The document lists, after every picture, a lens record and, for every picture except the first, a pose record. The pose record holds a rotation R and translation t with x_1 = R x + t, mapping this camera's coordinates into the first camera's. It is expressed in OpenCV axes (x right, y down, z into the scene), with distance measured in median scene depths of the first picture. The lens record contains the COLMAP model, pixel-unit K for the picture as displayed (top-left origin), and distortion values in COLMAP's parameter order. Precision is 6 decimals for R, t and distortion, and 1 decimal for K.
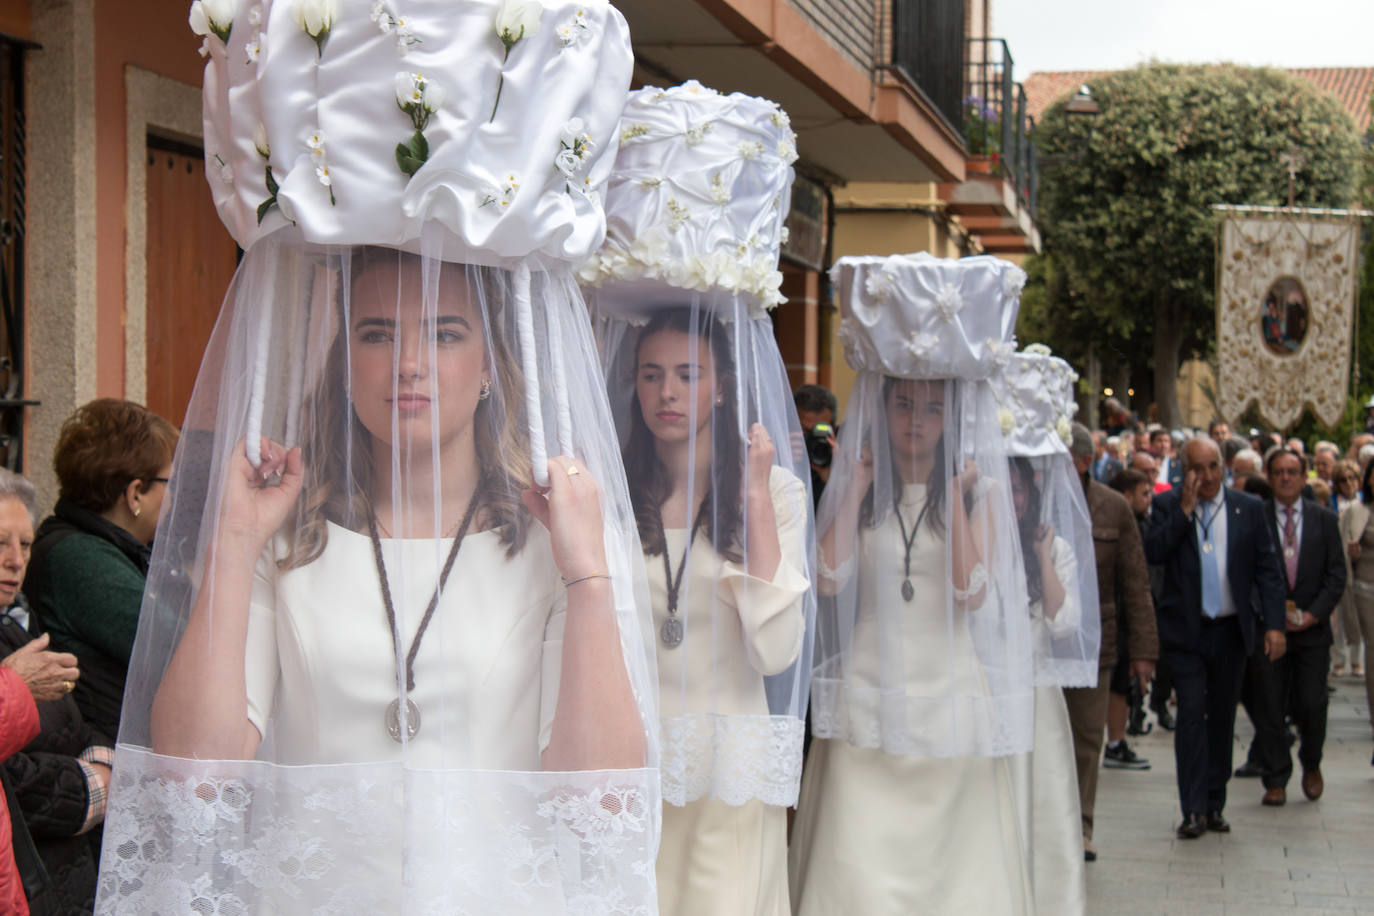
lens RADIAL K [[3377.1, 0, 745.1], [0, 3377.1, 458.7], [0, 0, 1]] dist [0.068843, 0.239076]
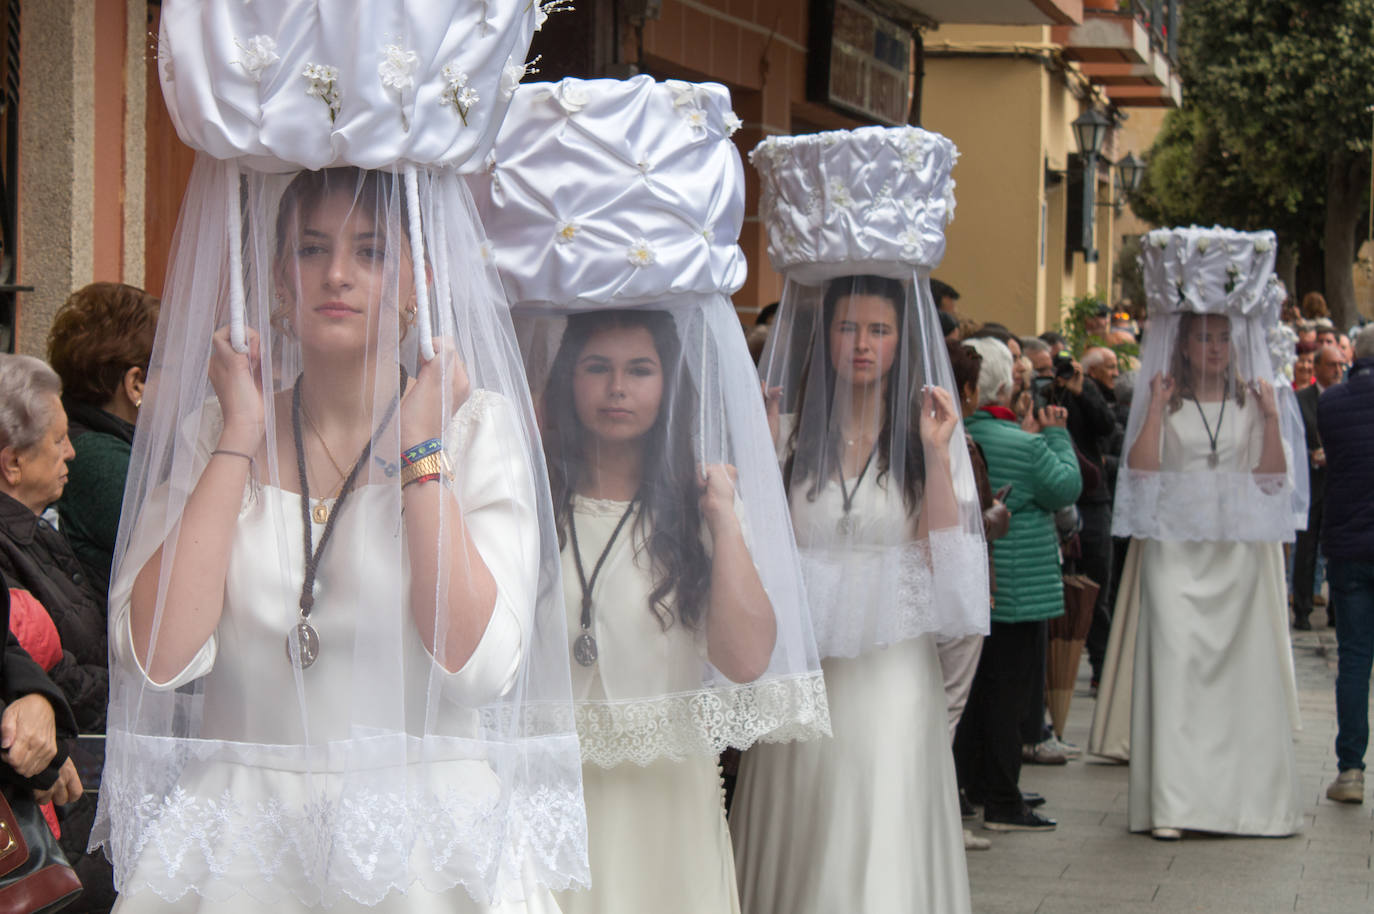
lens RADIAL K [[3377.1, 0, 745.1], [0, 3377.1, 457.7], [0, 0, 1]] dist [0.068843, 0.239076]
pose [[0.999774, 0.011228, -0.018065, -0.001180], [-0.010696, 0.999515, 0.029261, 0.000415], [0.018385, -0.029061, 0.999409, 0.184656]]
